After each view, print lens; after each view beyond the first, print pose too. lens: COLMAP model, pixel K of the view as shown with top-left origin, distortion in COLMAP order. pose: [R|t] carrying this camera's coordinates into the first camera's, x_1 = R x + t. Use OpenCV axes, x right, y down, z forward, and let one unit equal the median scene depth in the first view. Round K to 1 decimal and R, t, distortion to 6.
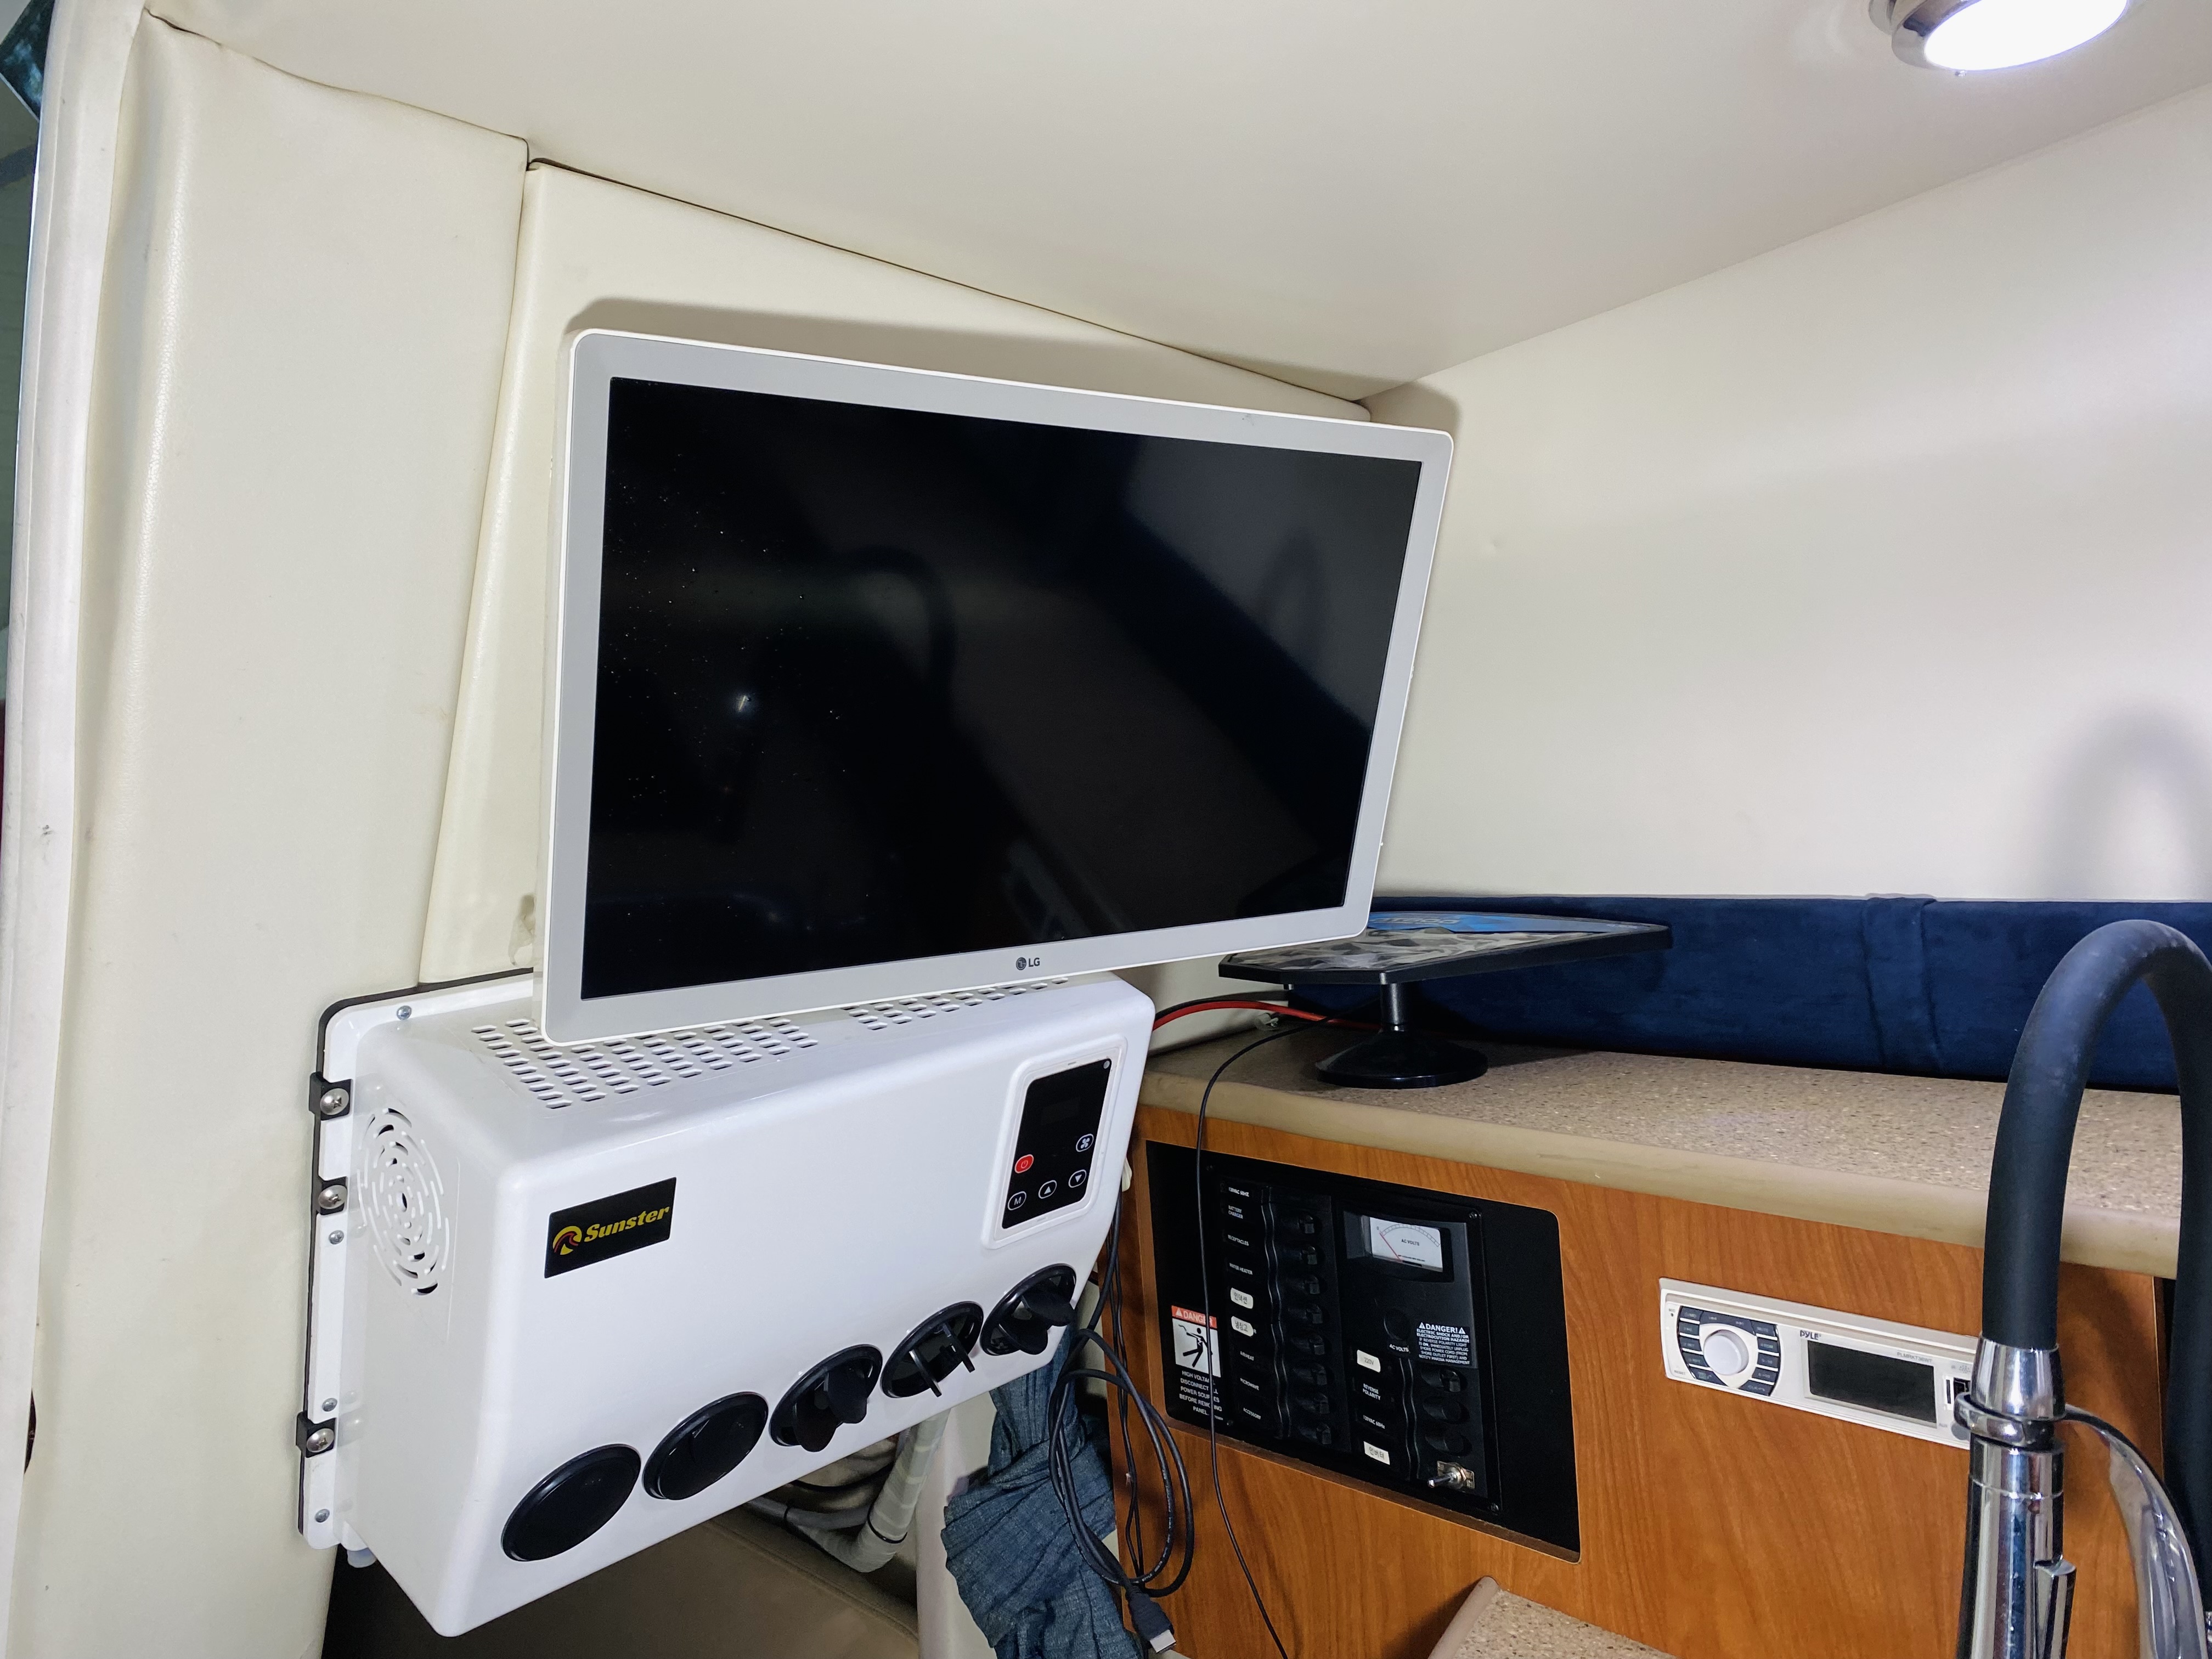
lens RADIAL K [[1624.5, 0, 1073.2], [0, 1624.5, 786.7], [0, 0, 1]] dist [-0.028707, -0.001055]
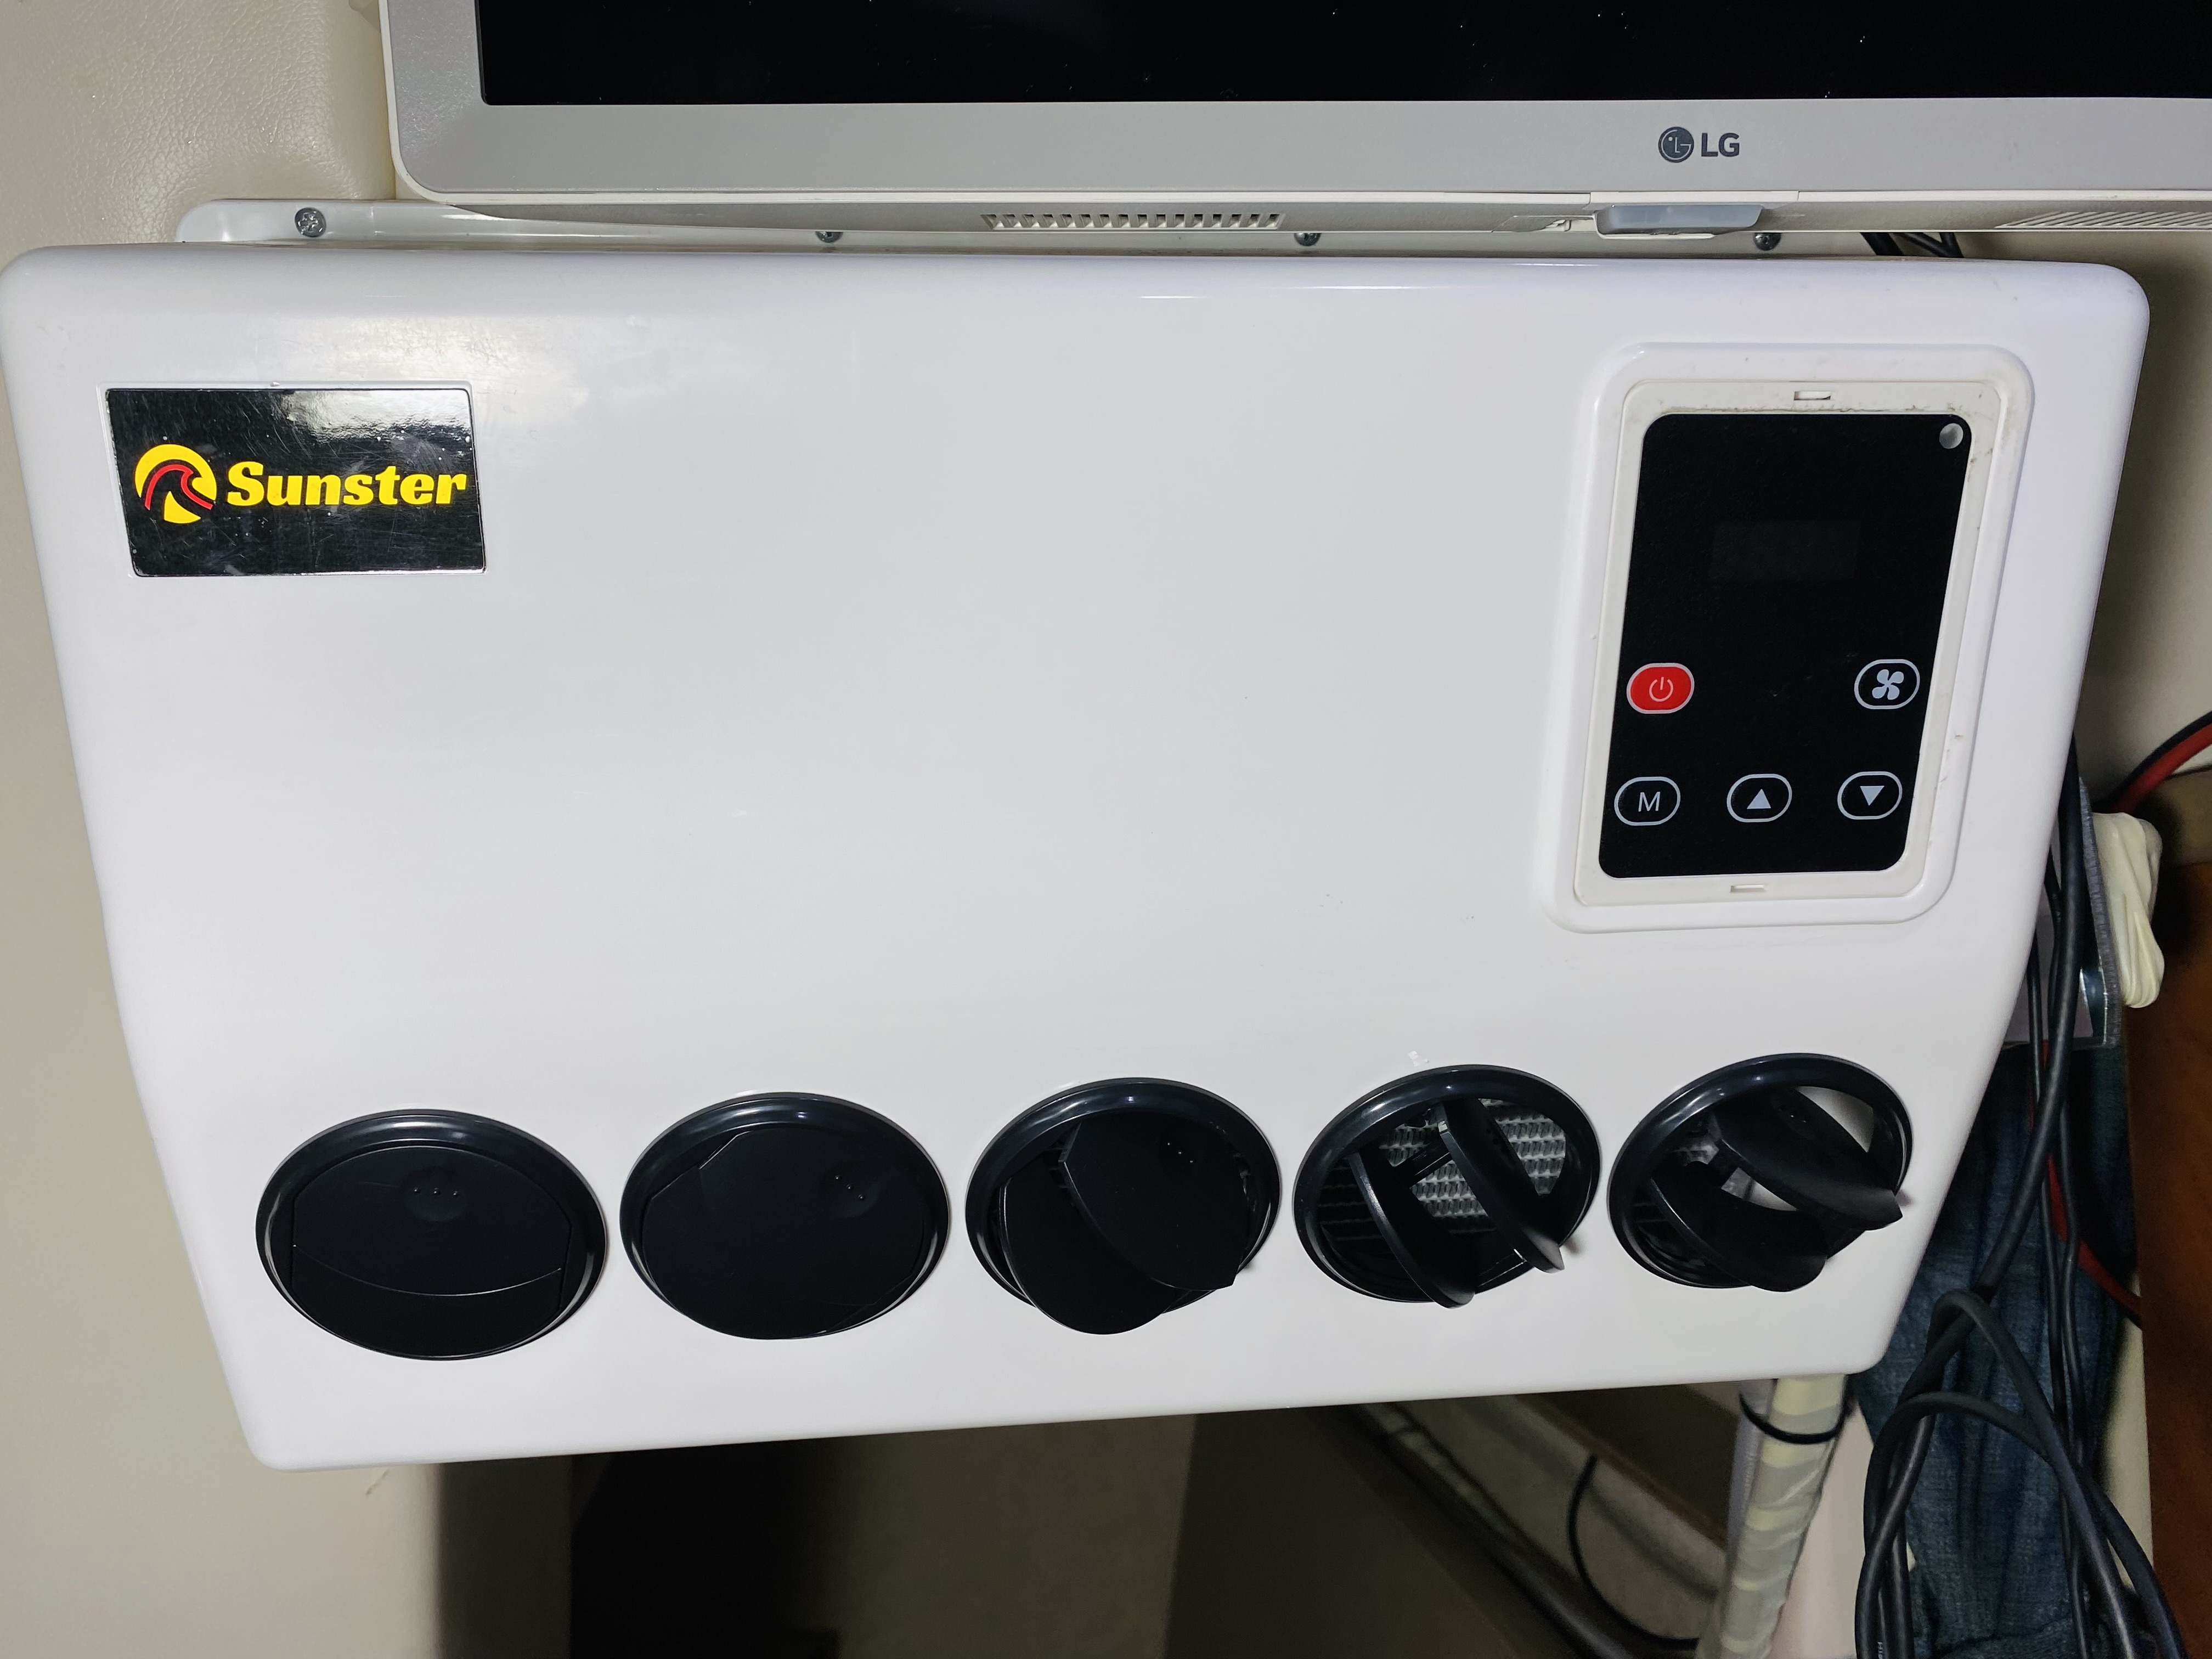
lens RADIAL K [[1694.7, 0, 1086.2], [0, 1694.7, 843.2], [0, 0, 1]] dist [0.024631, -0.025299]
pose [[0.774108, 0.020286, -0.632729, 0.111505], [-0.056289, 0.997733, -0.036877, 0.287487], [0.630547, 0.064162, 0.773495, 0.624331]]
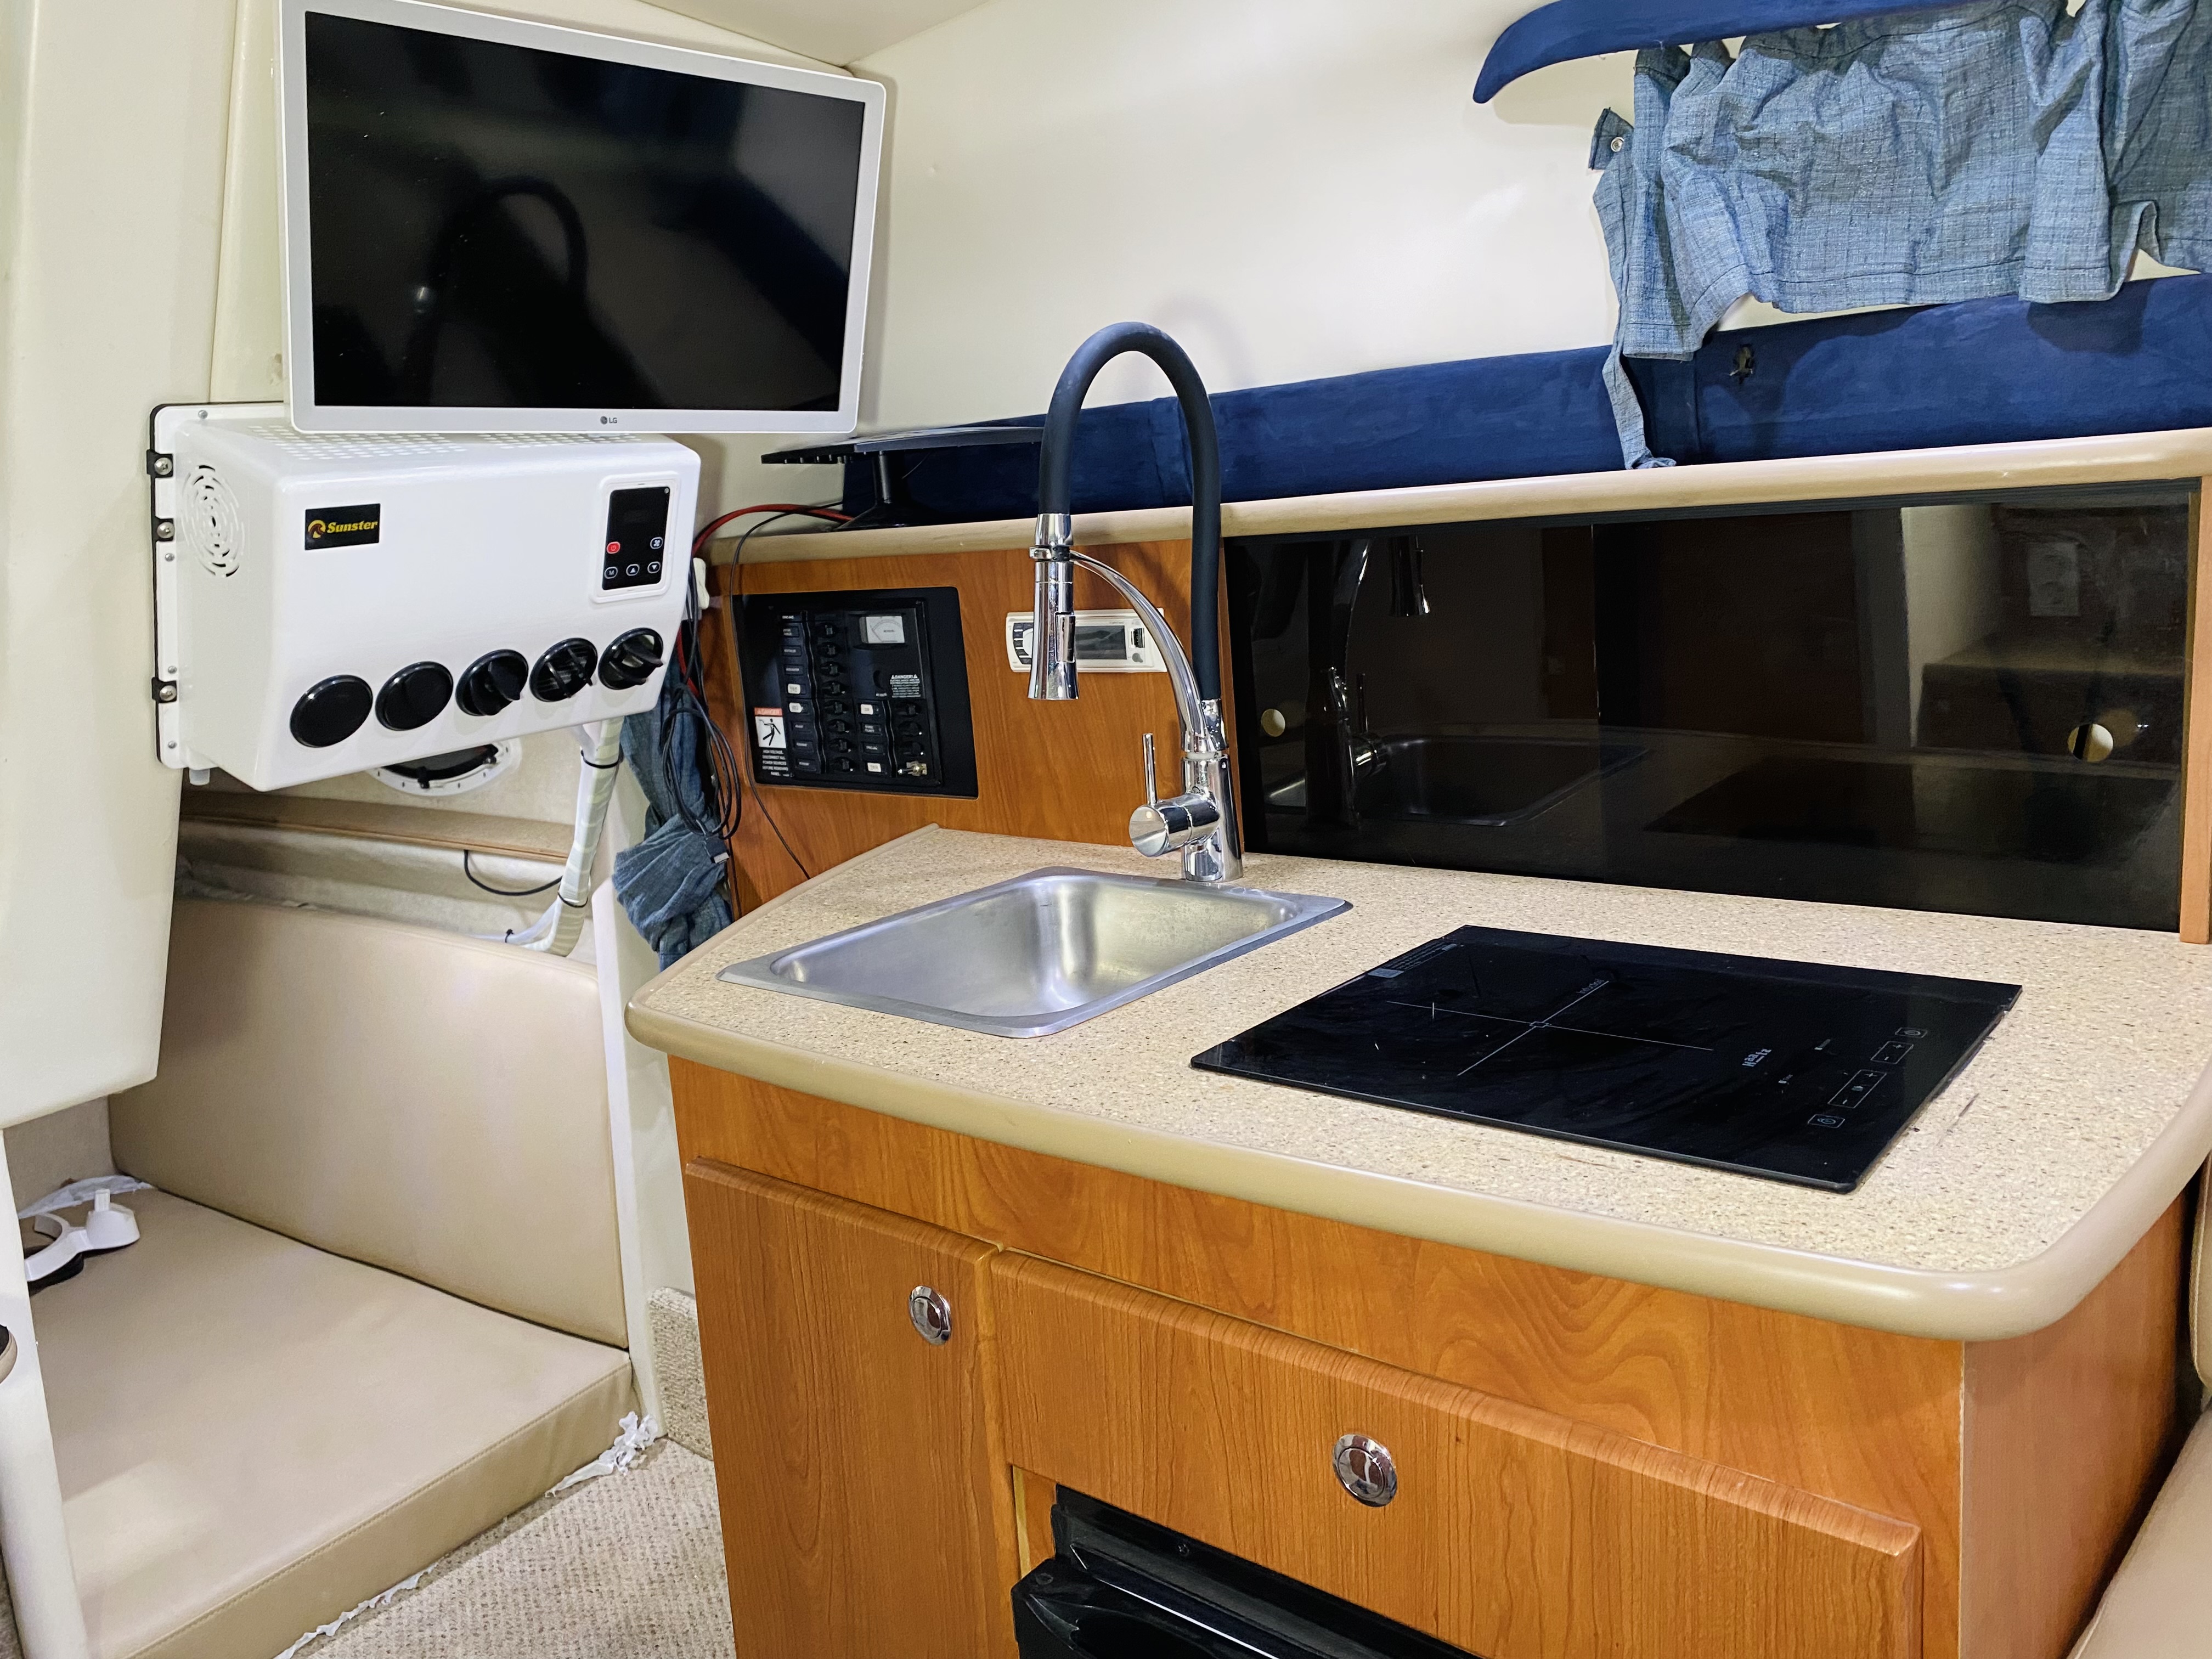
lens RADIAL K [[1701.5, 0, 1146.1], [0, 1701.5, 838.4], [0, 0, 1]] dist [0.001074, -0.020475]
pose [[0.986160, -0.037272, 0.161554, 0.208116], [0.010015, 0.986016, 0.166352, 0.240800], [-0.165495, -0.162432, 0.972742, -0.784800]]
